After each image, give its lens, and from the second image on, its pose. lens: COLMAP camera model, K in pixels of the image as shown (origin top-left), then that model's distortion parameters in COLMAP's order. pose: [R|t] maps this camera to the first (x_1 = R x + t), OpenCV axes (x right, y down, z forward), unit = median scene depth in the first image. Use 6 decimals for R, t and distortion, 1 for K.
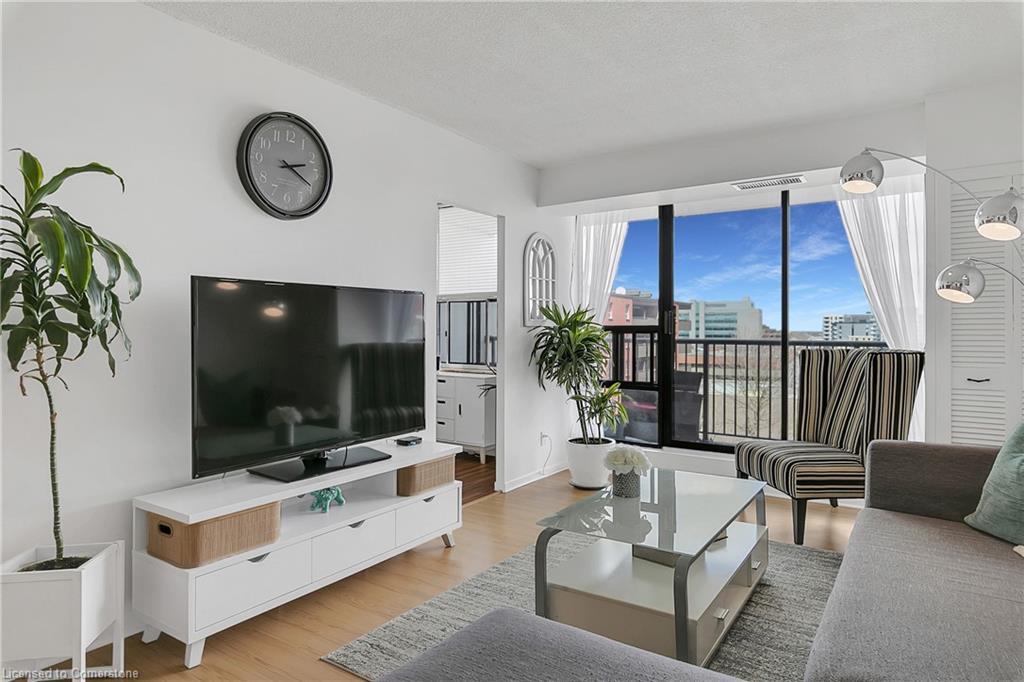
lens RADIAL K [[494.0, 0, 513.1], [0, 494.0, 329.4], [0, 0, 1]] dist [0.000851, -0.000275]
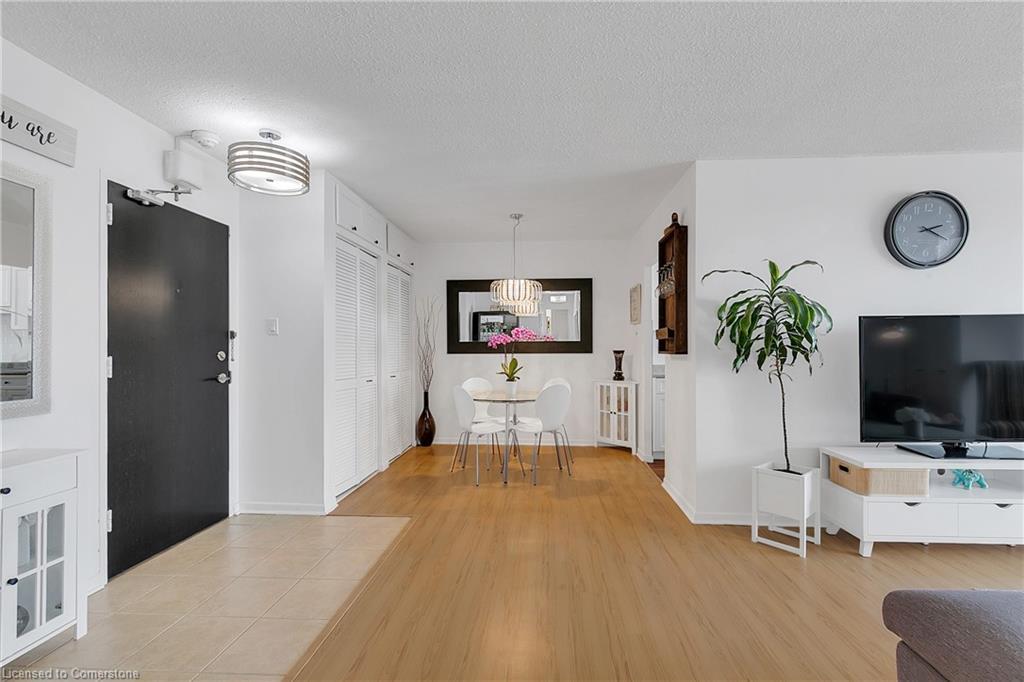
lens RADIAL K [[450.3, 0, 515.8], [0, 450.3, 347.7], [0, 0, 1]] dist [0.001177, 0.000193]
pose [[0.496903, -0.007232, -0.867776, 0.069345], [0.009026, 0.999954, -0.003165, -0.010482], [0.867759, -0.006260, 0.496946, -0.699709]]
